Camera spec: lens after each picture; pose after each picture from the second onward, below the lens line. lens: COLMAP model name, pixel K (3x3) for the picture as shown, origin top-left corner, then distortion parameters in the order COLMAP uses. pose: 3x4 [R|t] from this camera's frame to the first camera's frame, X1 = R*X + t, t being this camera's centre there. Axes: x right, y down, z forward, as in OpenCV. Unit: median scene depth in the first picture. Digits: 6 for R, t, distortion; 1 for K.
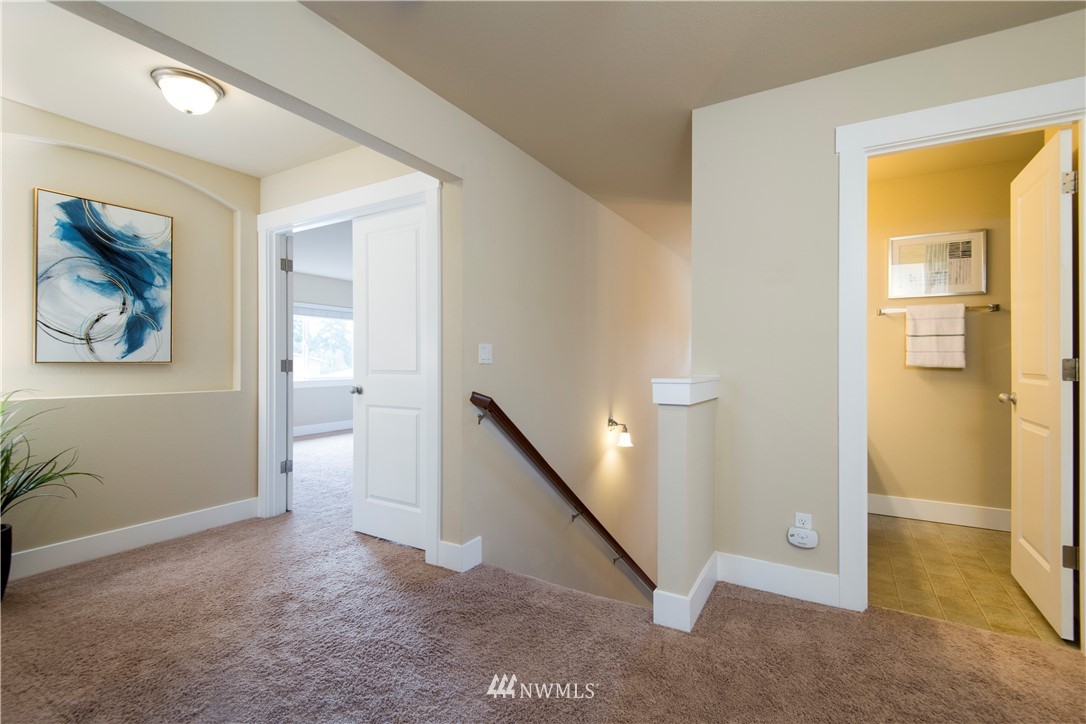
lens RADIAL K [[491.4, 0, 546.0], [0, 491.4, 359.0], [0, 0, 1]] dist [0.030119, -0.019064]
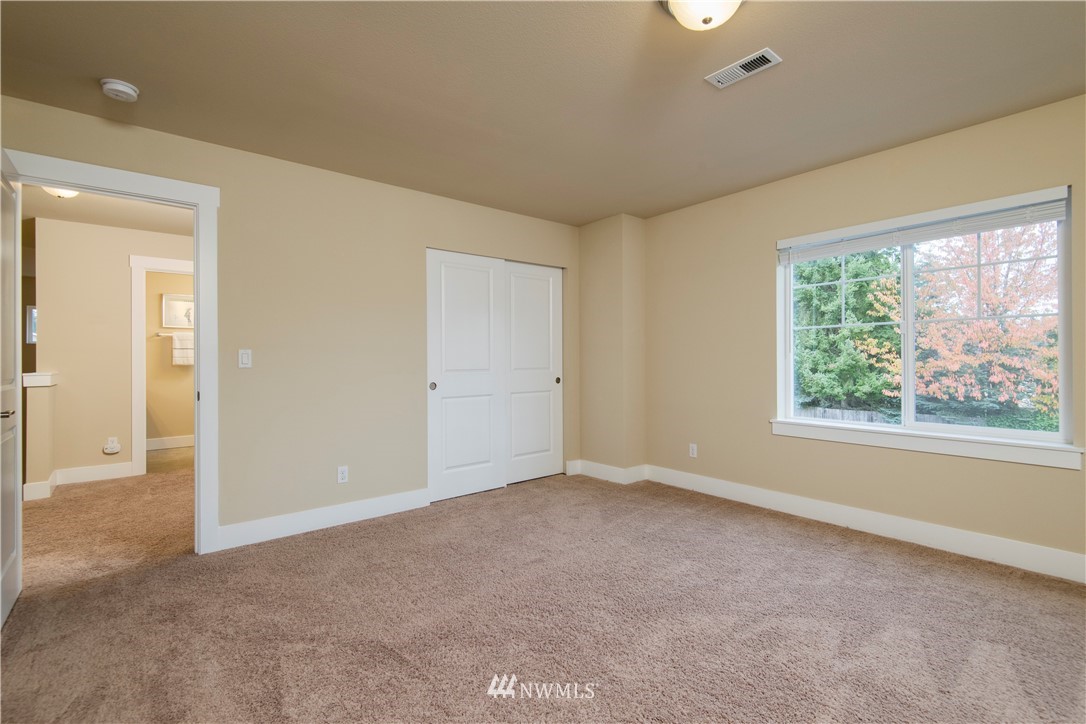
lens RADIAL K [[491.4, 0, 546.0], [0, 491.4, 359.0], [0, 0, 1]] dist [0.030119, -0.019064]
pose [[0.318437, 0.006696, 0.947920, -0.529757], [0.005778, 0.999943, -0.009004, 0.005291], [-0.947926, 0.008344, 0.318380, -0.837280]]
